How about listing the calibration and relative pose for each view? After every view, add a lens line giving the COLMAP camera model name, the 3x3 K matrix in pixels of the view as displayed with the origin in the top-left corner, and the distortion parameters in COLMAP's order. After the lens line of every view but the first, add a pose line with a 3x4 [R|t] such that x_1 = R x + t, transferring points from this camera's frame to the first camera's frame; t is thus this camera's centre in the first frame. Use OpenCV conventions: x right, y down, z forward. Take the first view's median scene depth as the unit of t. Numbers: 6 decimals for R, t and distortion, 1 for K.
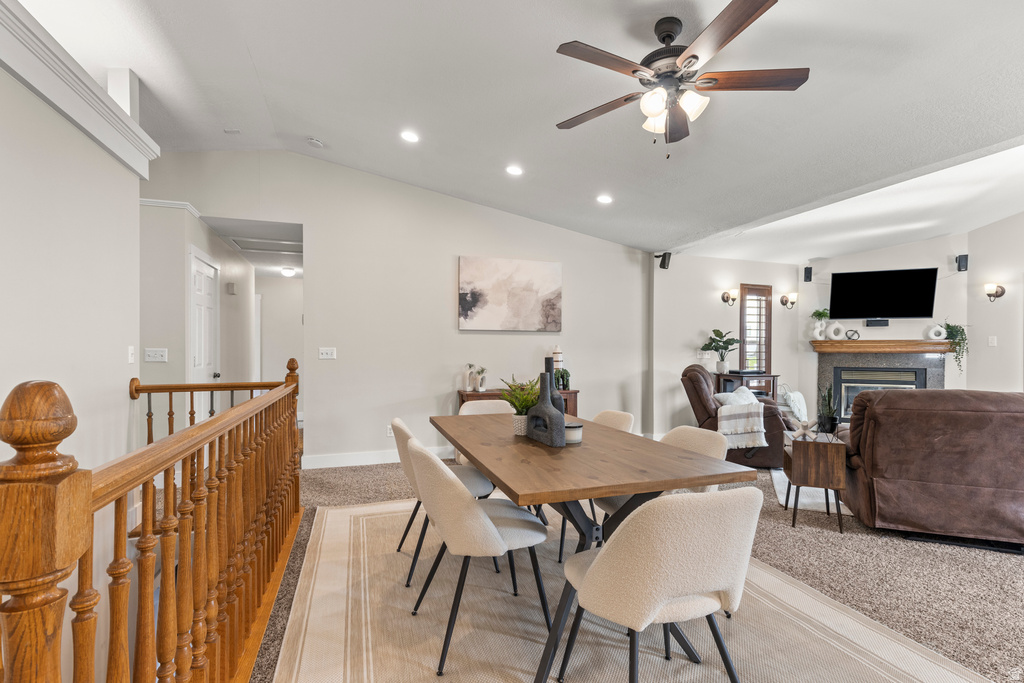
lens RADIAL K [[461.6, 0, 517.0], [0, 461.6, 351.4], [0, 0, 1]] dist [-0.000814, -0.000568]
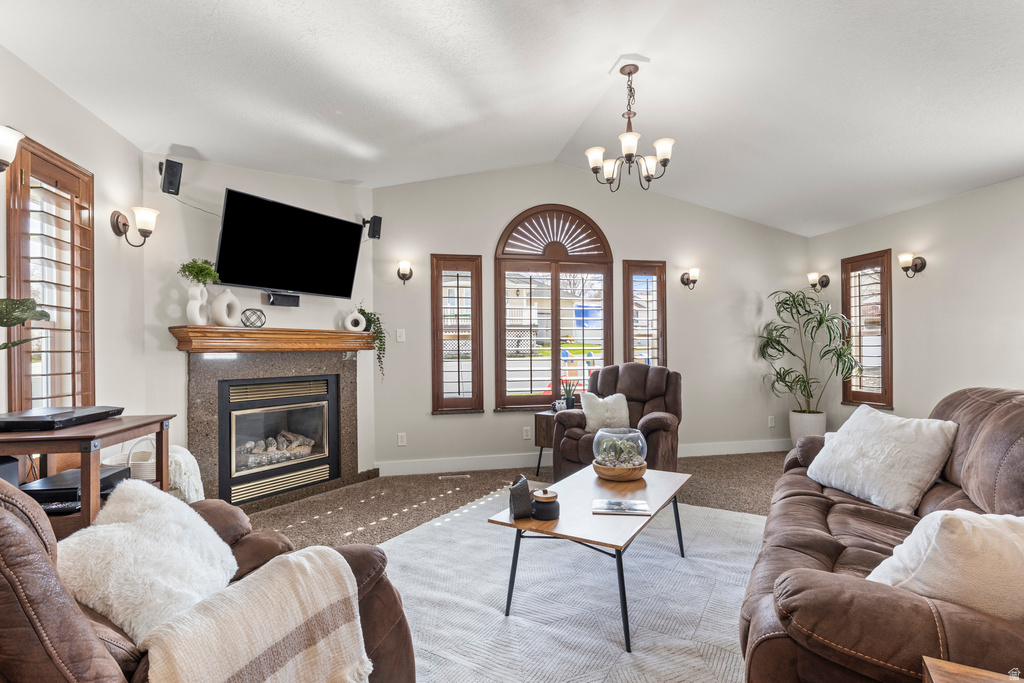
lens RADIAL K [[488.1, 0, 519.4], [0, 488.1, 349.9], [0, 0, 1]] dist [-0.000761, -0.000432]
pose [[0.110490, -0.004767, 0.993866, 0.213879], [0.007703, 0.999963, 0.003940, 0.000923], [-0.993847, 0.007221, 0.110523, 0.664886]]
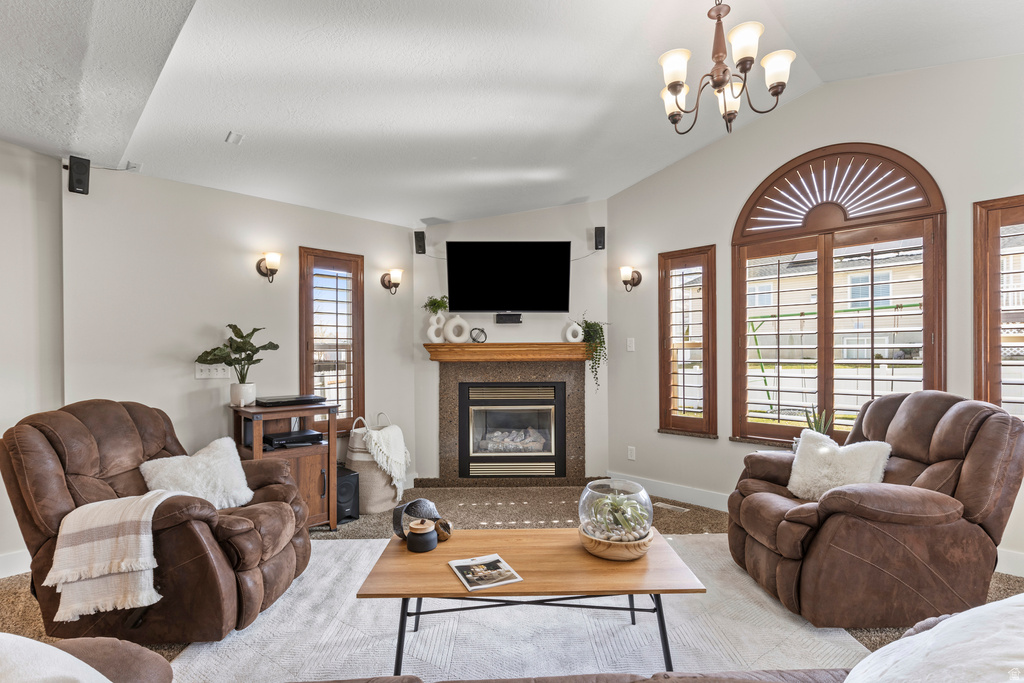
lens RADIAL K [[486.3, 0, 512.2], [0, 486.3, 353.5], [0, 0, 1]] dist [-0.001143, -0.000278]
pose [[0.899941, -0.012384, 0.435836, 0.481513], [0.010510, 0.999922, 0.006710, -0.014055], [-0.435885, -0.001458, 0.900001, 0.348858]]
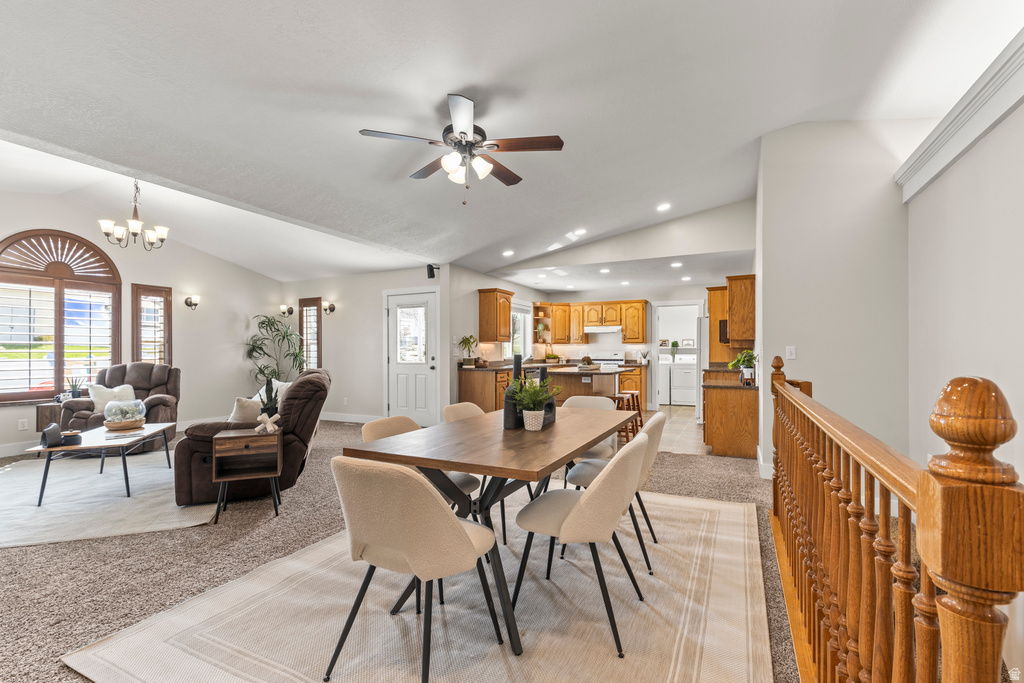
lens RADIAL K [[461.6, 0, 517.0], [0, 461.6, 351.4], [0, 0, 1]] dist [-0.000814, -0.000568]
pose [[-0.708439, -0.002245, 0.705768, -0.273910], [-0.001453, 0.999997, 0.001723, -0.000201], [-0.705770, 0.000195, -0.708441, 0.702139]]
